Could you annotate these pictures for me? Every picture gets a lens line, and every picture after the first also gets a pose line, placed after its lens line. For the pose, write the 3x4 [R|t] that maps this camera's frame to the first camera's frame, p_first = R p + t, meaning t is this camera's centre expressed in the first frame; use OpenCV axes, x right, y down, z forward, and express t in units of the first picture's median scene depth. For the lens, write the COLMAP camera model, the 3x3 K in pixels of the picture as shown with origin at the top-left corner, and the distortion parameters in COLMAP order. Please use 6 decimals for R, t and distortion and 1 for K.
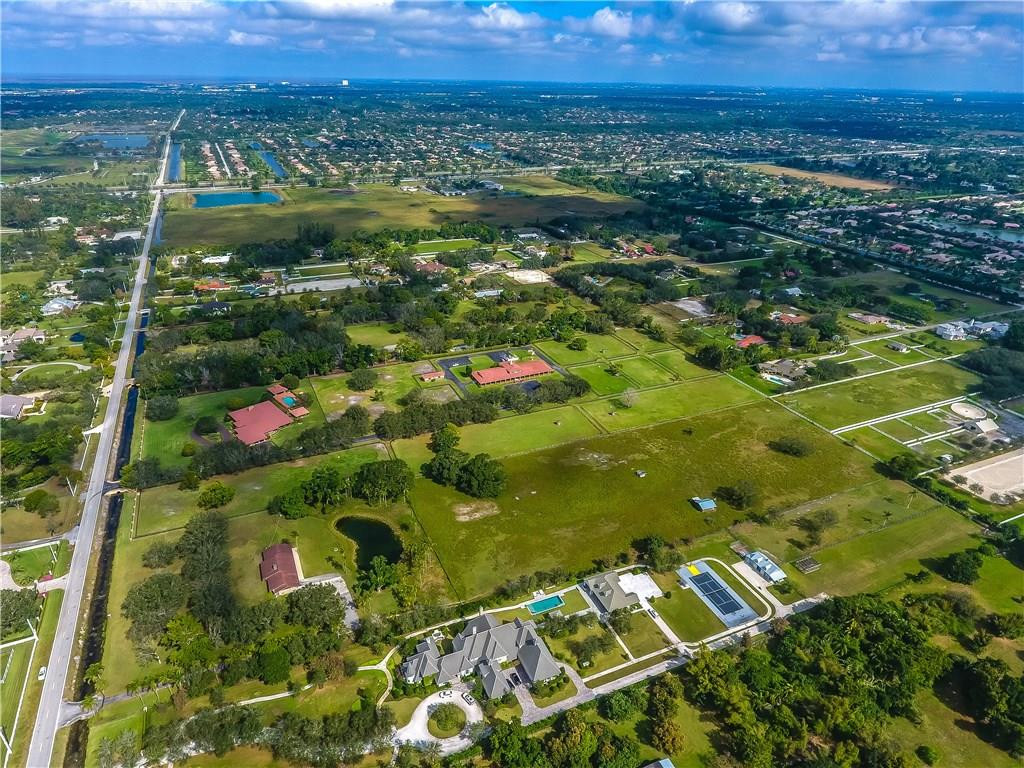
lens RADIAL K [[615.8, 0, 499.1], [0, 615.8, 385.6], [0, 0, 1]] dist [0.003049, -0.001102]
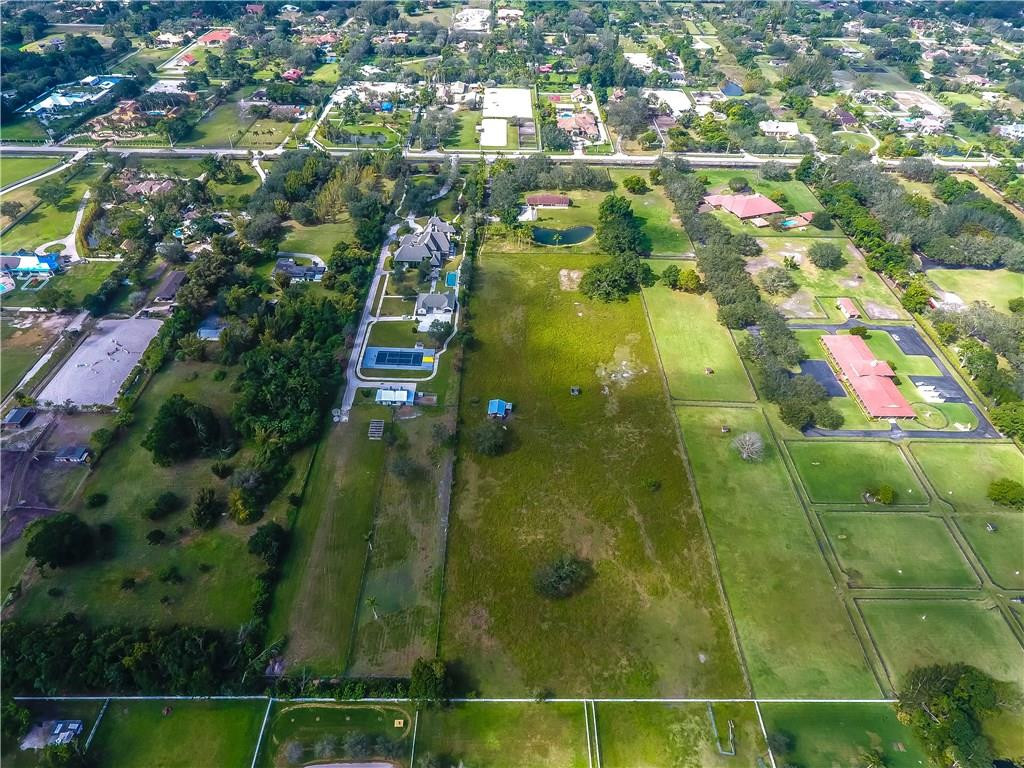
lens RADIAL K [[615.8, 0, 499.1], [0, 615.8, 385.6], [0, 0, 1]] dist [0.003049, -0.001102]
pose [[-0.403523, 0.603263, -0.687926, 0.569562], [-0.435452, 0.534630, 0.724260, -0.287390], [0.804706, 0.591814, 0.046956, 0.582294]]
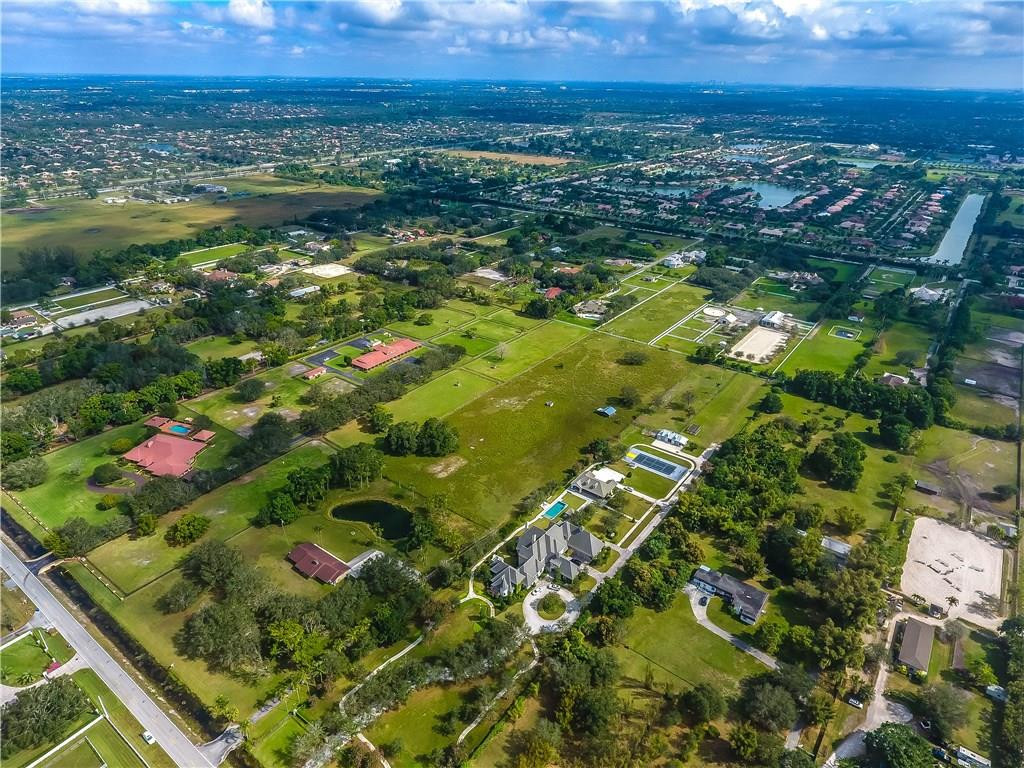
lens RADIAL K [[615.8, 0, 499.1], [0, 615.8, 385.6], [0, 0, 1]] dist [0.003049, -0.001102]
pose [[0.873131, -0.224975, 0.432469, -0.246301], [0.220643, 0.973450, 0.060933, 0.008615], [-0.434695, 0.042219, 0.899588, -0.028423]]
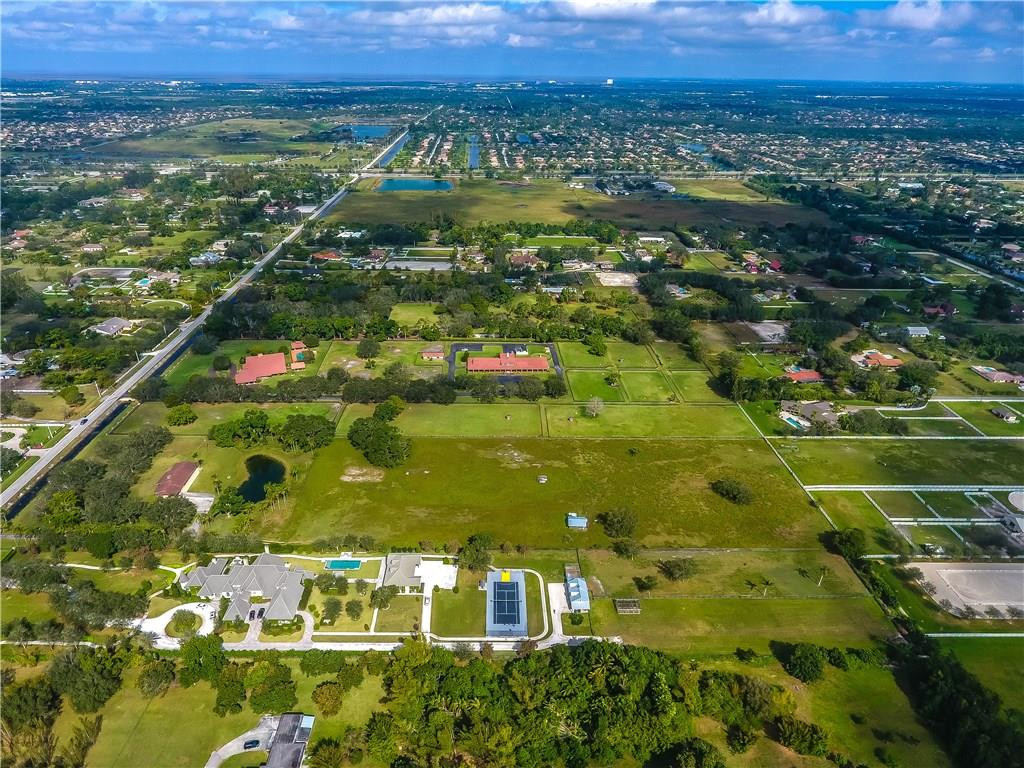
lens RADIAL K [[642.8, 0, 499.7], [0, 642.8, 353.2], [0, 0, 1]] dist [0.002566, -0.000110]
pose [[0.925097, 0.148892, -0.349322, 0.326995], [-0.168536, 0.985343, -0.026344, -0.008609], [0.340280, 0.083244, 0.936632, 0.015438]]
